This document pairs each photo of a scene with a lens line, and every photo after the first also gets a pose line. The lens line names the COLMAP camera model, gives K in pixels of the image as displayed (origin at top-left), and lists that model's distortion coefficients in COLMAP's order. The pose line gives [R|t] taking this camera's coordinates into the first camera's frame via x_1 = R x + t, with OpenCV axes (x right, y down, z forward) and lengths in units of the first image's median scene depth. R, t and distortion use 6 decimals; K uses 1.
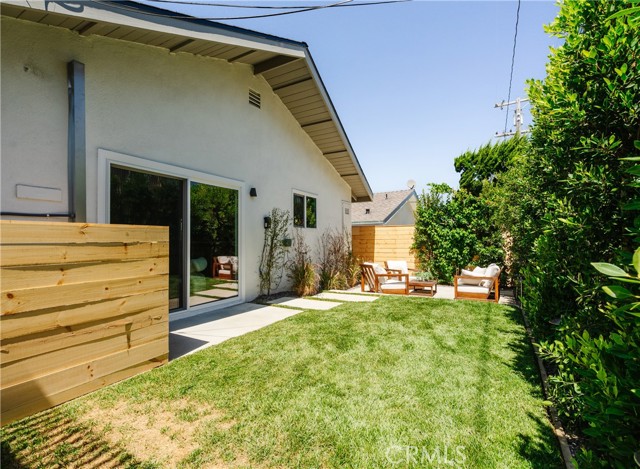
lens RADIAL K [[273.0, 0, 318.9], [0, 273.0, 235.5], [0, 0, 1]] dist [-0.002897, -0.000156]
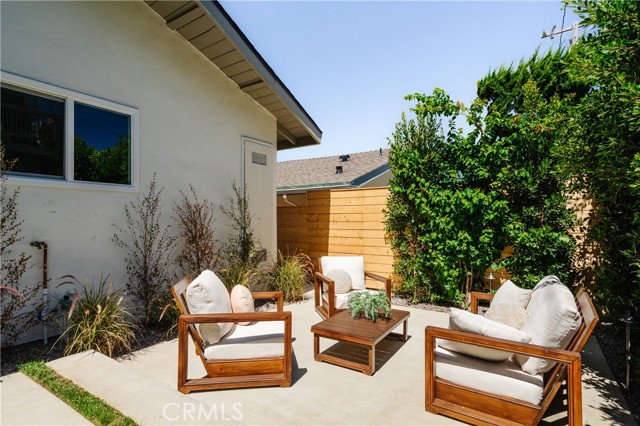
lens RADIAL K [[324.7, 0, 321.0], [0, 324.7, 214.2], [0, 0, 1]] dist [0.000298, 0.000791]
pose [[0.999823, -0.000661, -0.018799, 0.262698], [0.000851, 0.999949, 0.010088, 0.011686], [0.018791, -0.010103, 0.999772, 0.433849]]
